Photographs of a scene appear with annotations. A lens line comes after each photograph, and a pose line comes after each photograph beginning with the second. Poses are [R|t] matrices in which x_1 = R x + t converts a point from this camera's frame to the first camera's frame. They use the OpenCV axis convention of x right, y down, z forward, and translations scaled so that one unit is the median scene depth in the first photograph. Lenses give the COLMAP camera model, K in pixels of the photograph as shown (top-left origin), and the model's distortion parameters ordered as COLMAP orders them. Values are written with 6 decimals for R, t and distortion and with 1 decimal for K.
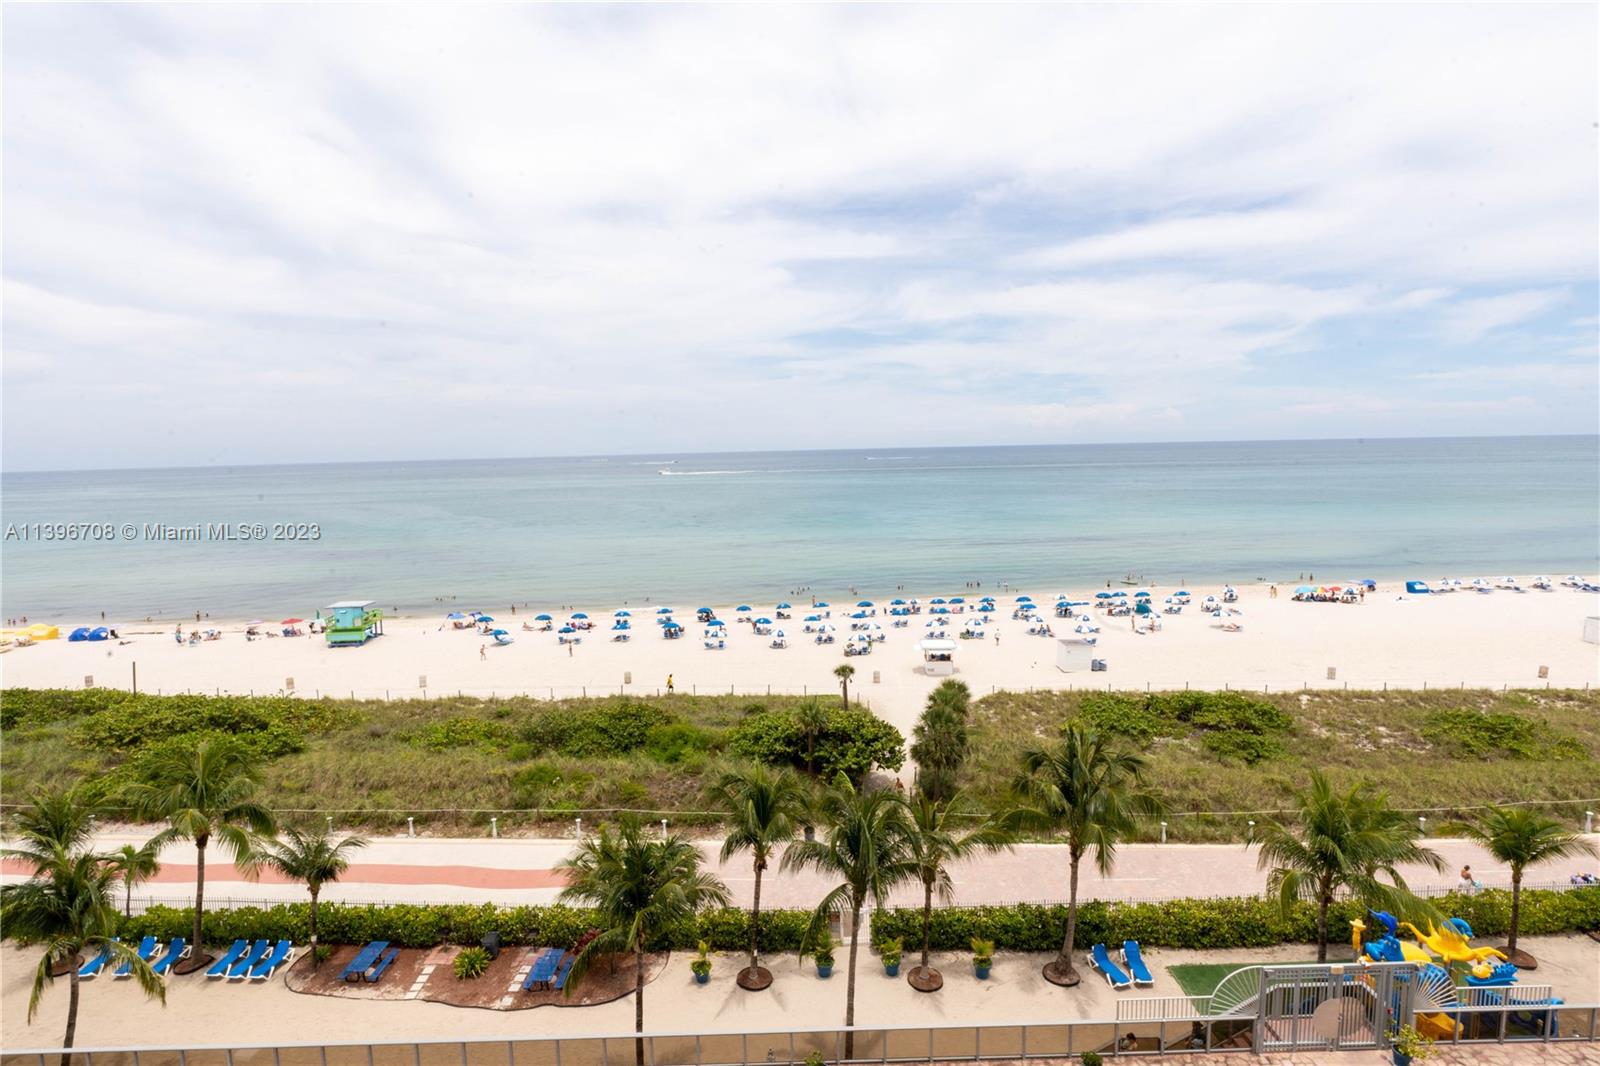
lens RADIAL K [[842.2, 0, 758.6], [0, 842.2, 531.5], [0, 0, 1]] dist [-0.000042, -0.003009]
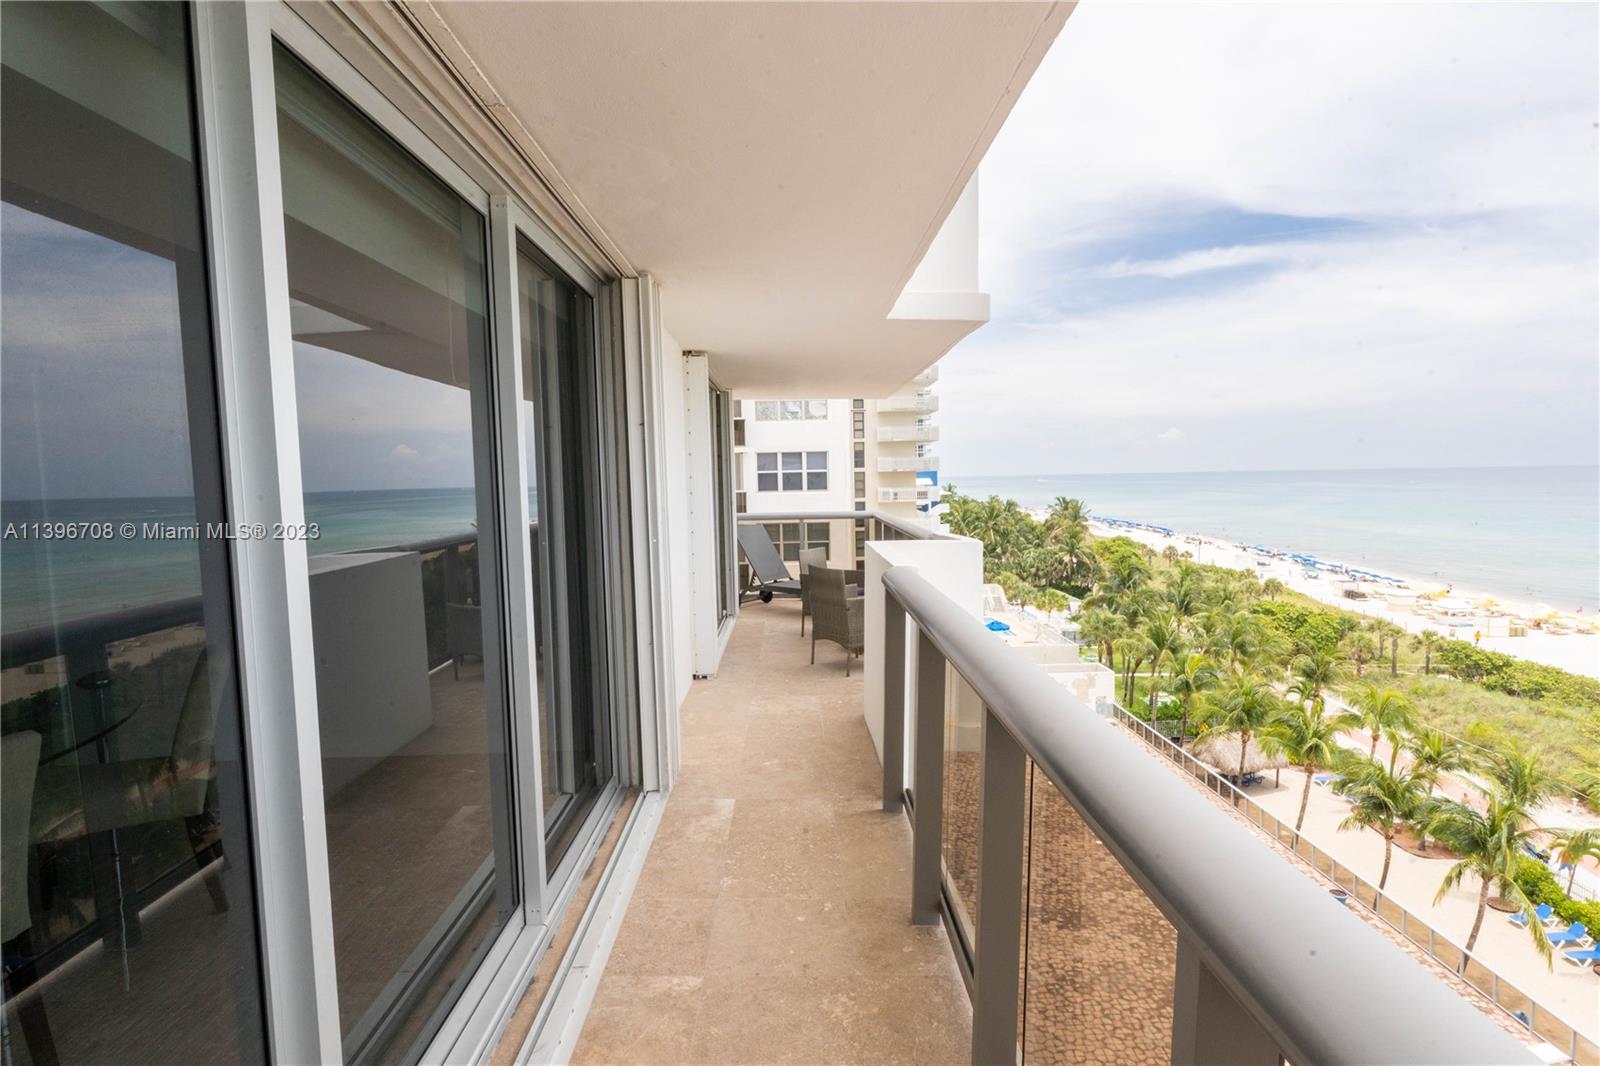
lens RADIAL K [[842.2, 0, 802.0], [0, 842.2, 537.2], [0, 0, 1]] dist [-0.000042, -0.003009]
pose [[0.040640, 0.103746, -0.993773, 0.173143], [-0.085856, 0.991279, 0.099975, -0.003535], [0.995478, 0.081258, 0.049193, -0.025282]]
